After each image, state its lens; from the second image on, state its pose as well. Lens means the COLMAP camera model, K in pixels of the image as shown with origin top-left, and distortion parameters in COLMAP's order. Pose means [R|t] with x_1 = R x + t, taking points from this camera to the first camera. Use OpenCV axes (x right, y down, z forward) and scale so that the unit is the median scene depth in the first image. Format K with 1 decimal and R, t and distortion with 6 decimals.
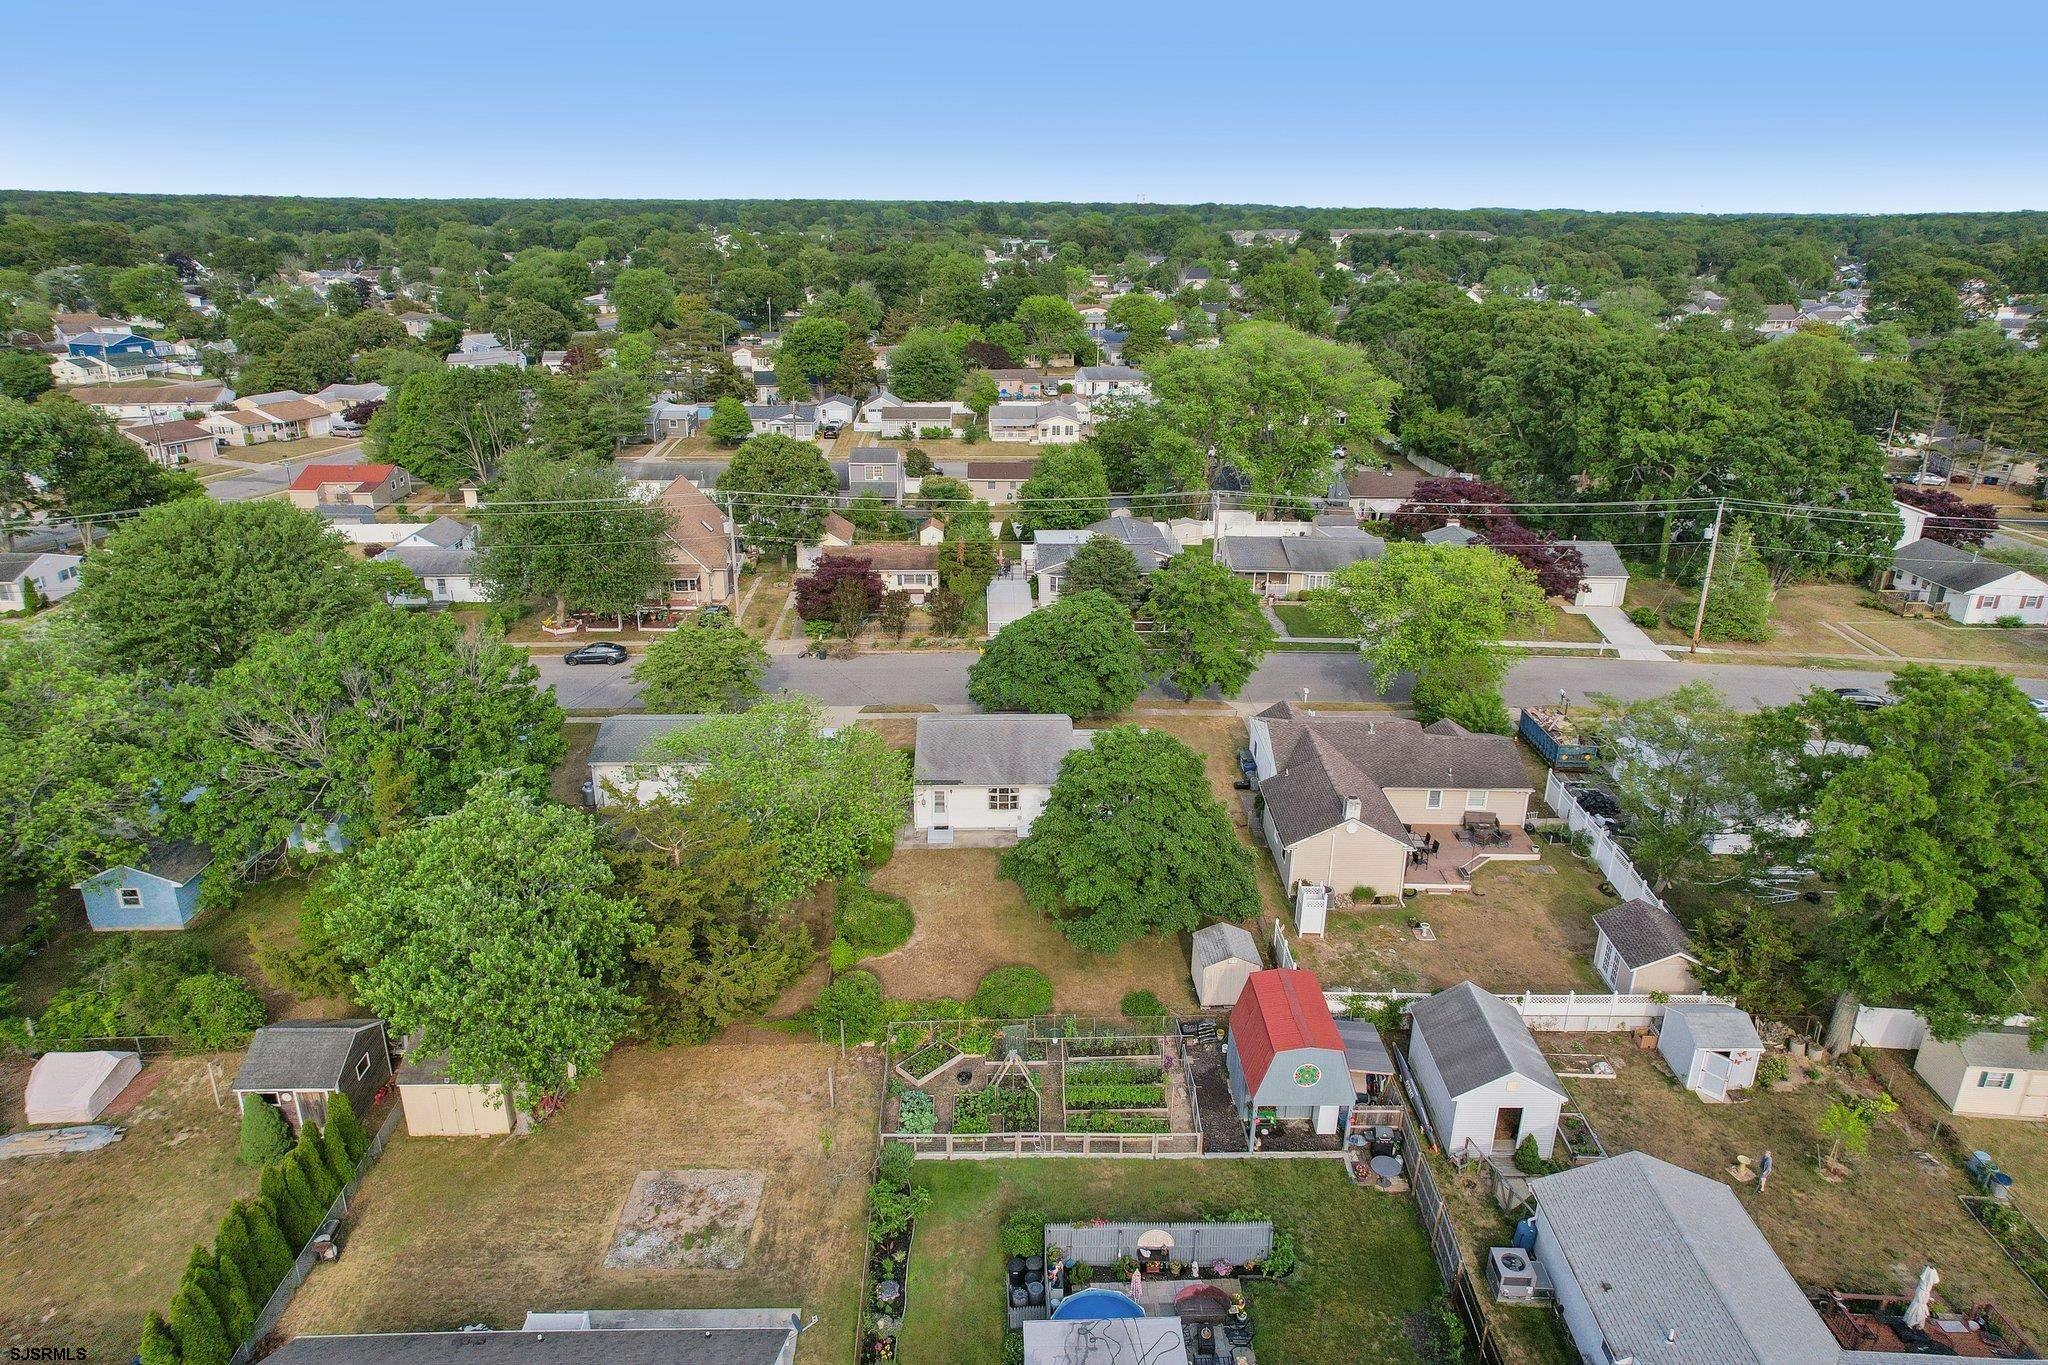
lens RADIAL K [[1295.3, 0, 1029.2], [0, 1295.3, 684.1], [0, 0, 1]] dist [-0.043576, 0.003009]
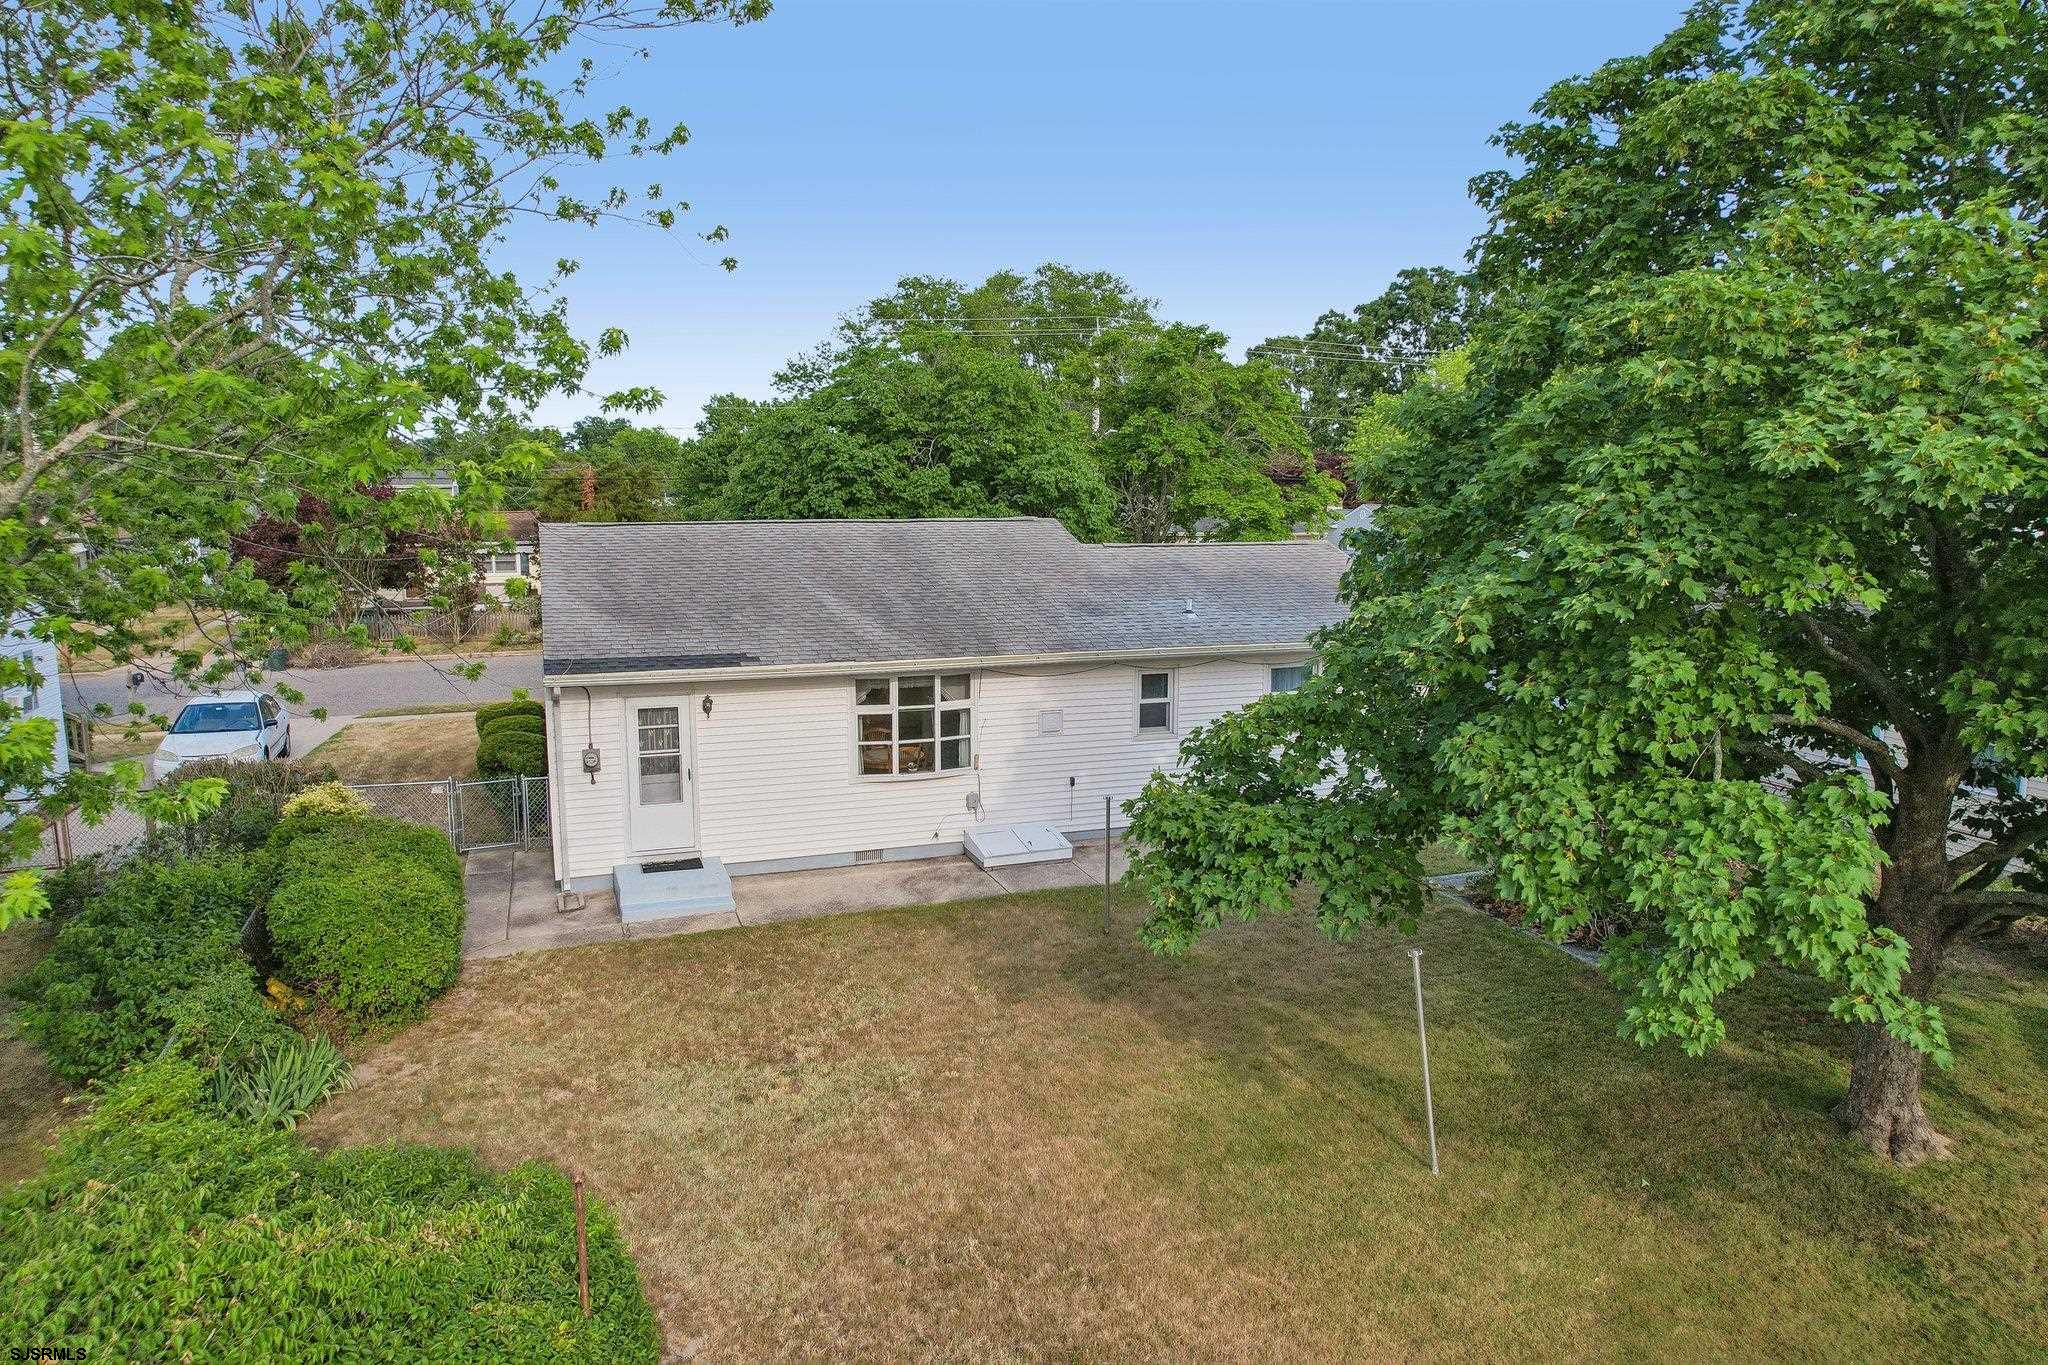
lens RADIAL K [[1295.3, 0, 1011.4], [0, 1295.3, 696.1], [0, 0, 1]] dist [-0.043576, 0.003009]
pose [[0.951899, -0.057015, 0.301062, -0.079628], [0.116363, 0.976194, -0.183043, 0.133784], [-0.283459, 0.209271, 0.935872, 0.763074]]
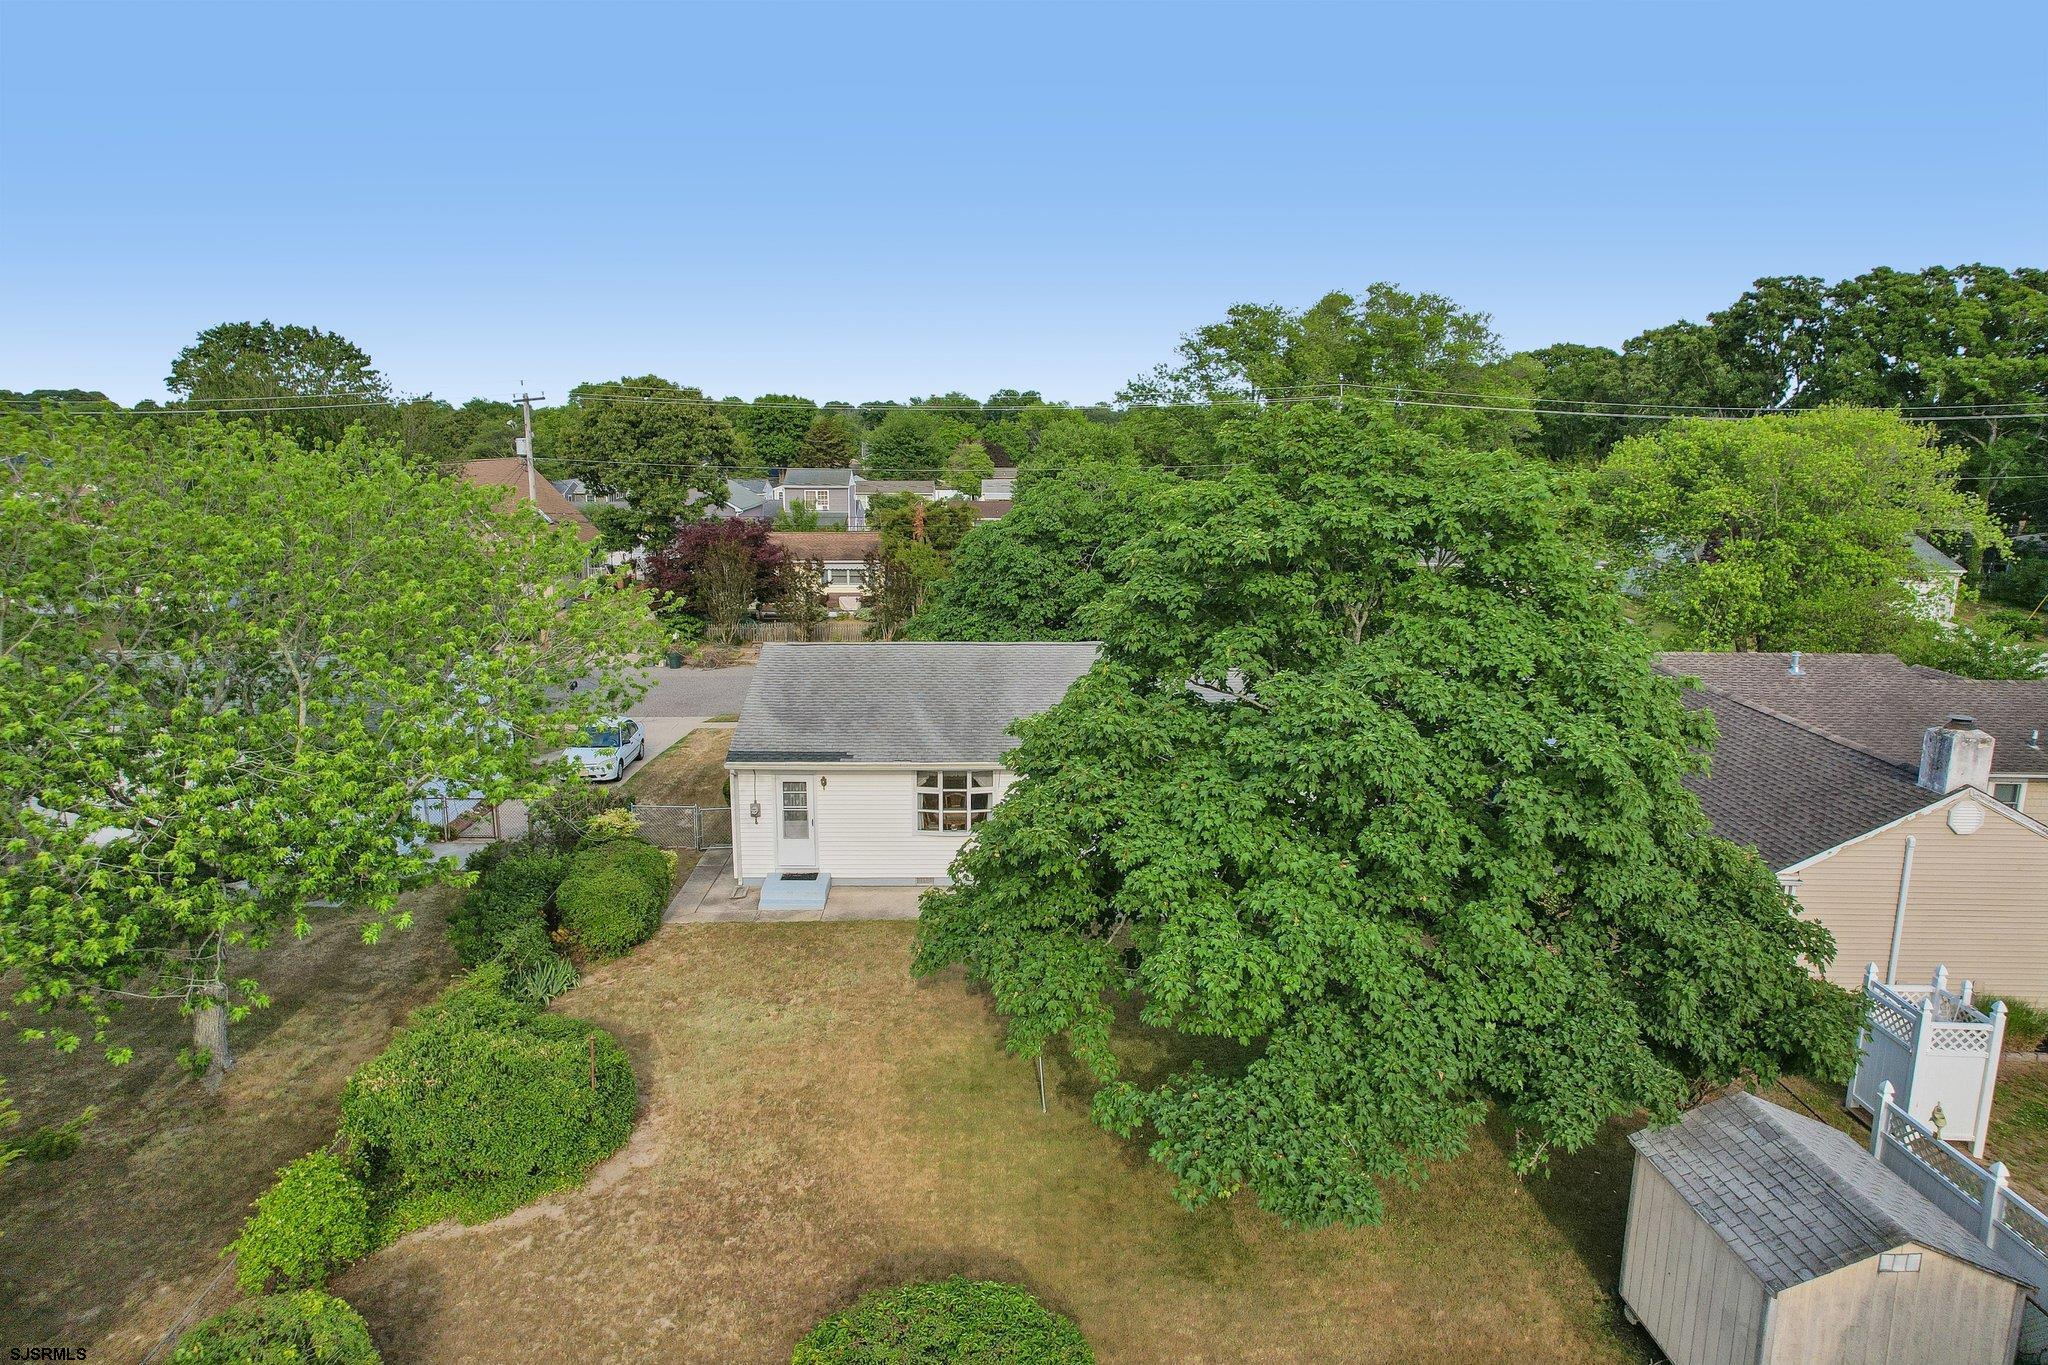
lens RADIAL K [[1295.3, 0, 1016.6], [0, 1295.3, 678.4], [0, 0, 1]] dist [-0.043576, 0.003009]
pose [[0.999889, -0.002012, -0.014788, 0.005354], [-0.000572, 0.984980, -0.172669, 0.121637], [0.014913, 0.172658, 0.984869, 0.607638]]
